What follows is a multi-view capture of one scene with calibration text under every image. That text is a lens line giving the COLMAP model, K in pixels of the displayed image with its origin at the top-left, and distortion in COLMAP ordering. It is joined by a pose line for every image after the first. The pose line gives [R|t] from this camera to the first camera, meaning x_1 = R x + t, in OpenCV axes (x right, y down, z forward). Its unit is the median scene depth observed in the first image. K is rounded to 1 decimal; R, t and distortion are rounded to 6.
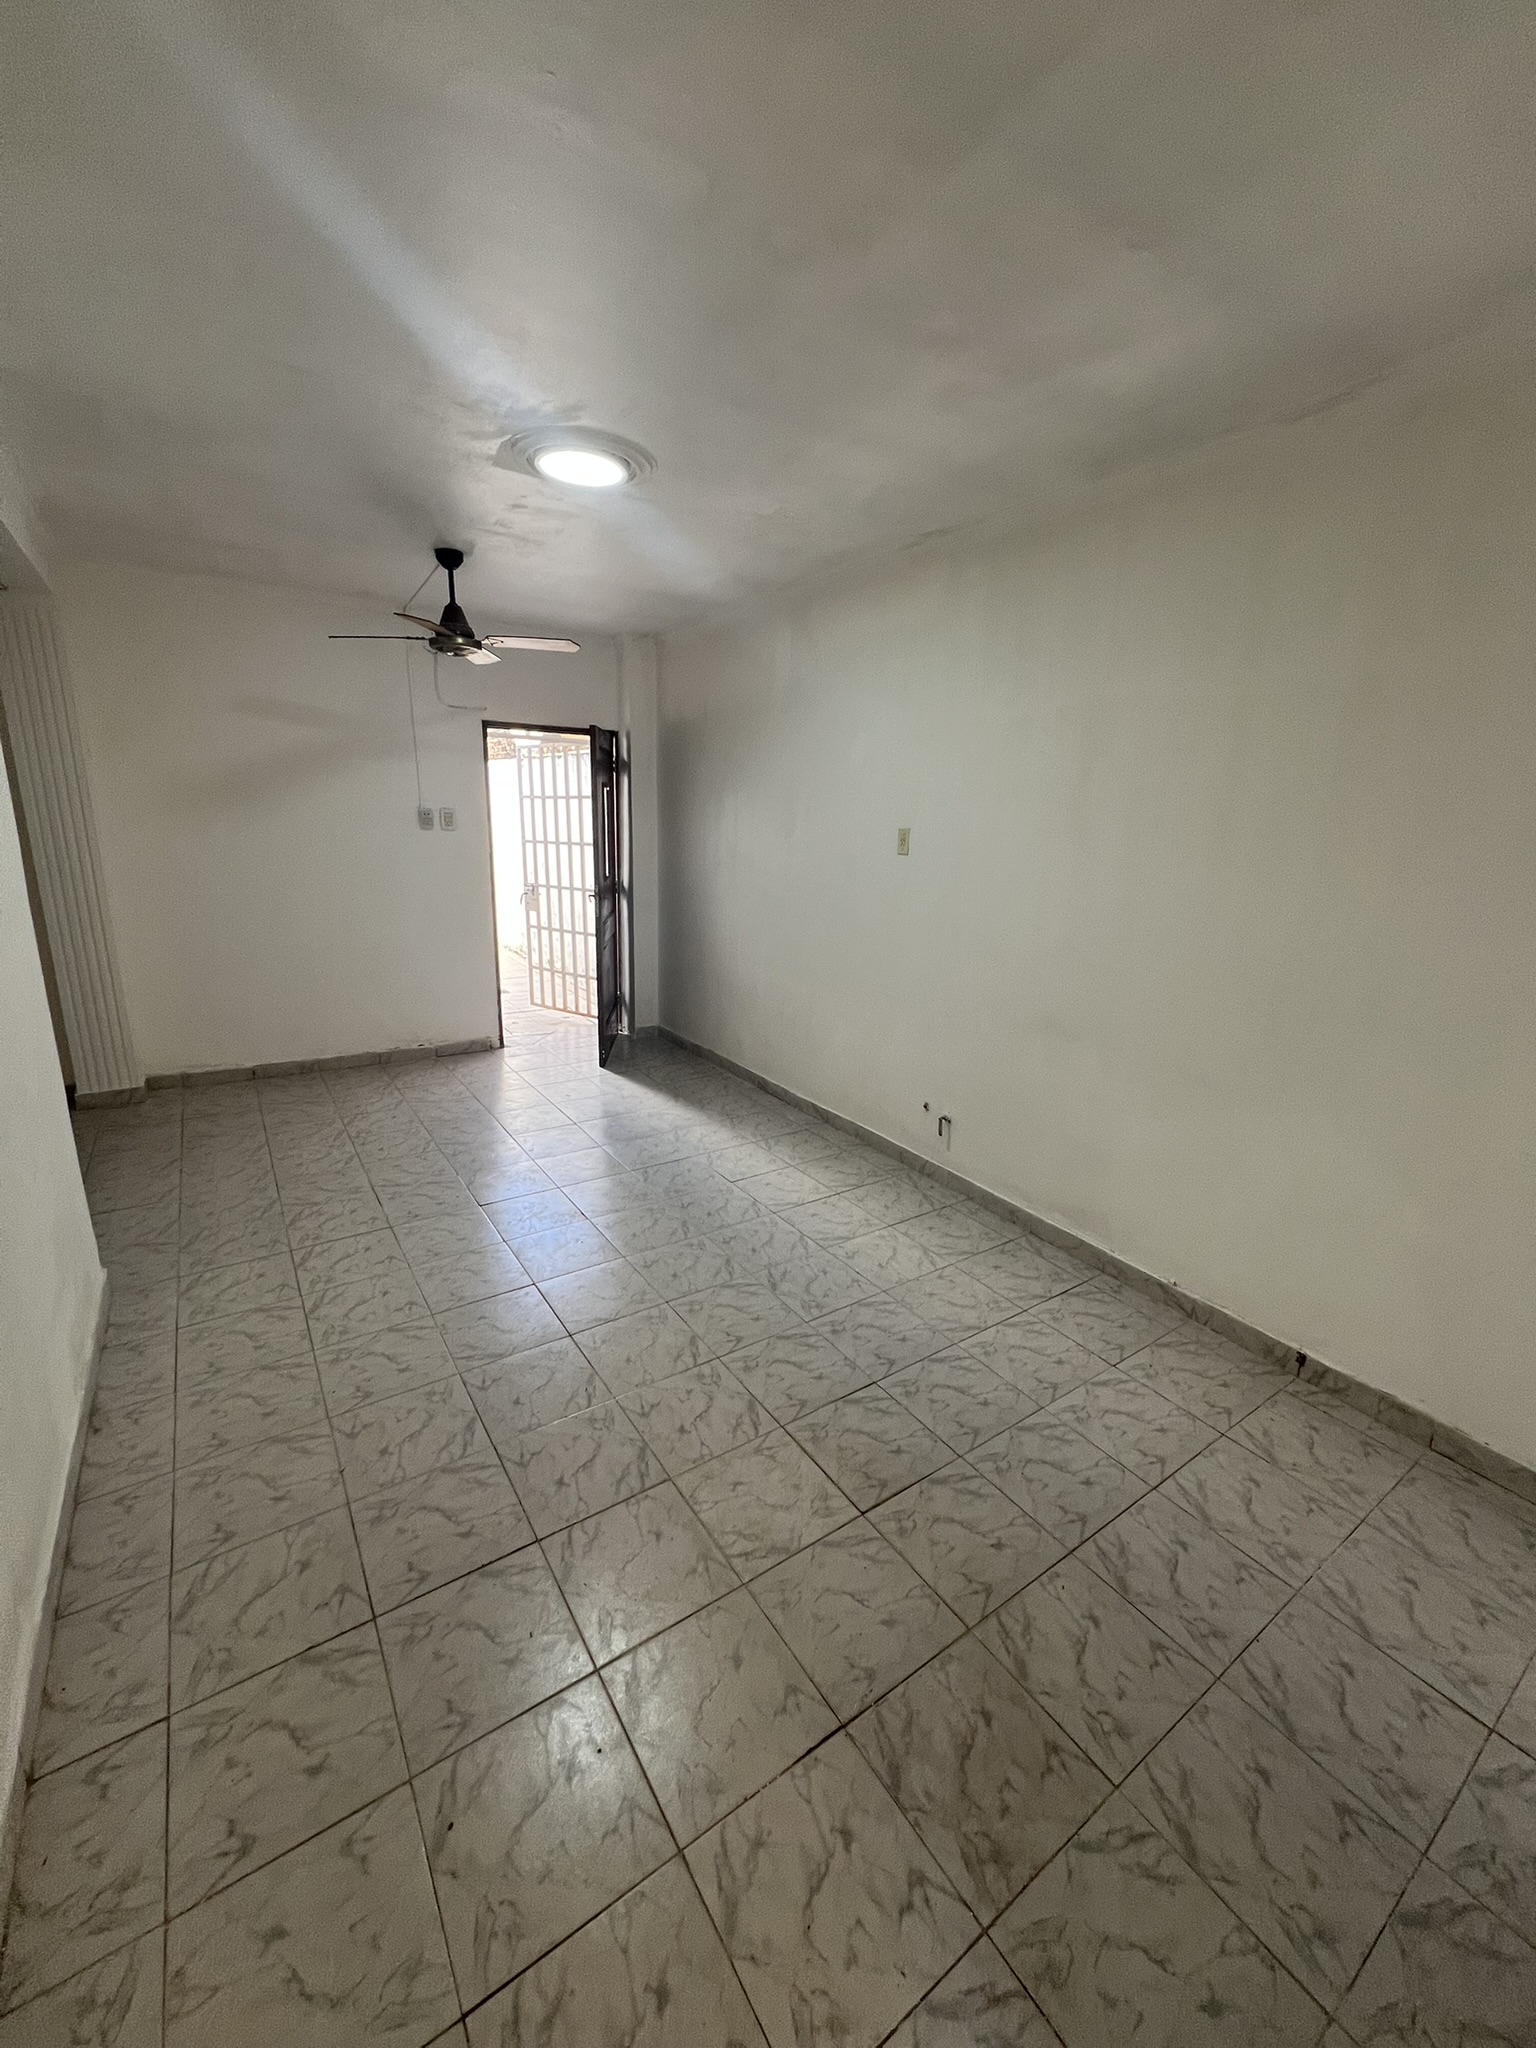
lens RADIAL K [[819.0, 0, 772.2], [0, 819.0, 1017.7], [0, 0, 1]] dist [-0.001302, -0.000412]
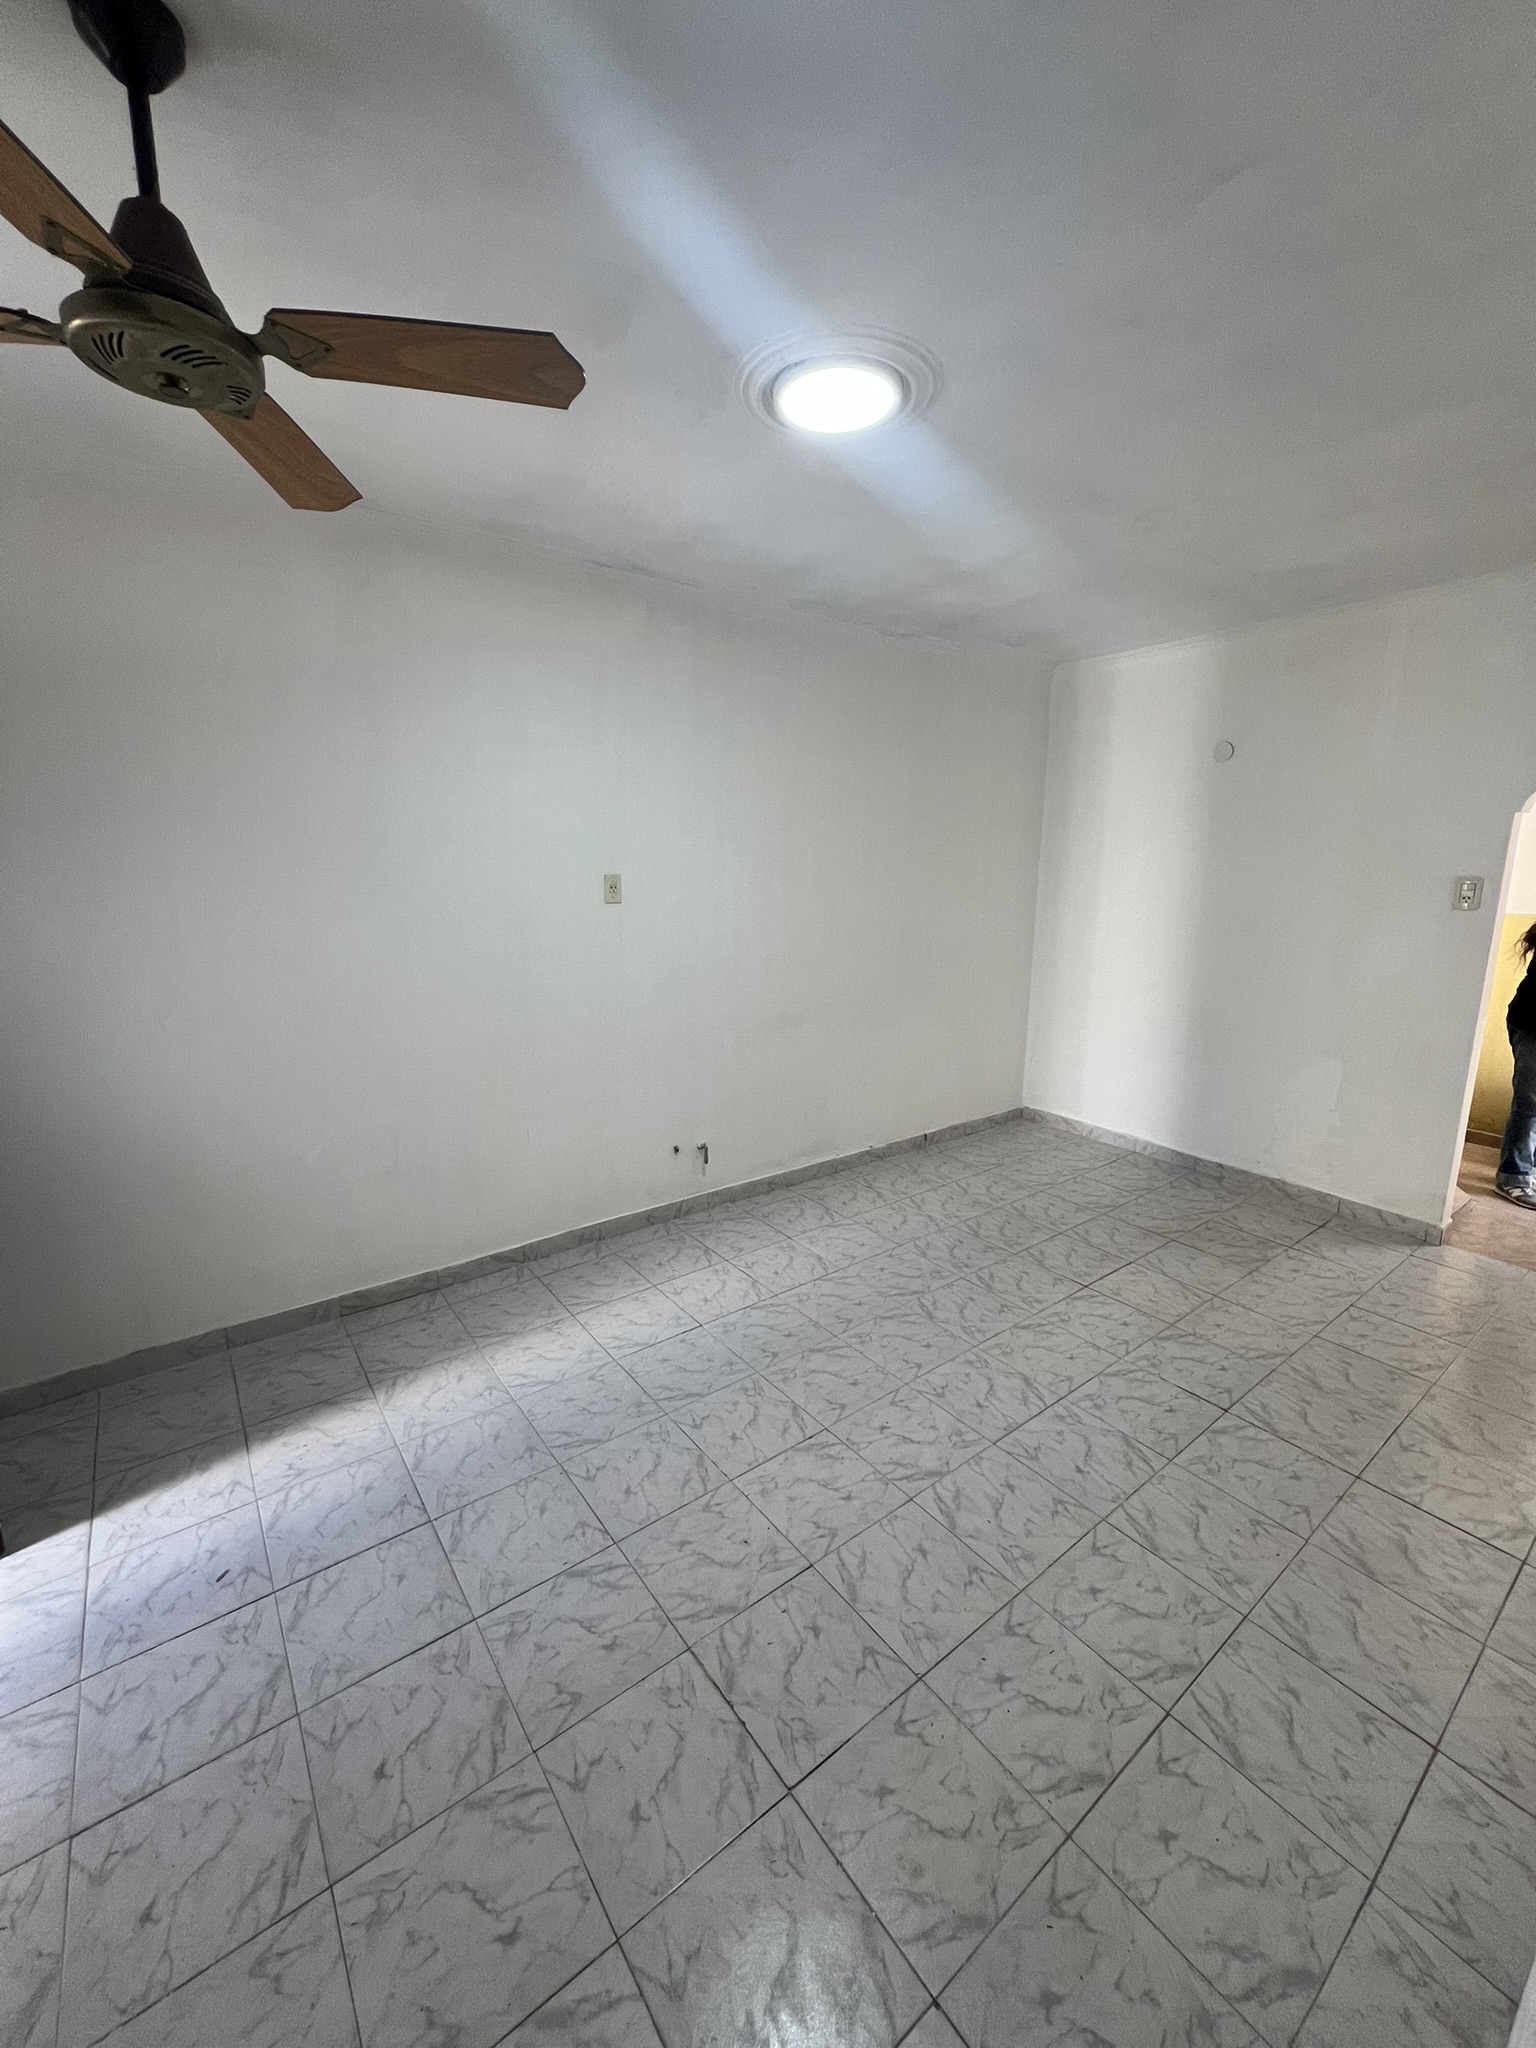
lens RADIAL K [[819.3, 0, 768.0], [0, 819.3, 1024.0], [0, 0, 1]] dist [-0.002191, -0.000138]
pose [[-0.050595, -0.227130, 0.972549, -1.063258], [0.238063, 0.942984, 0.232611, -0.340961], [-0.969931, 0.243297, 0.006361, 1.206895]]
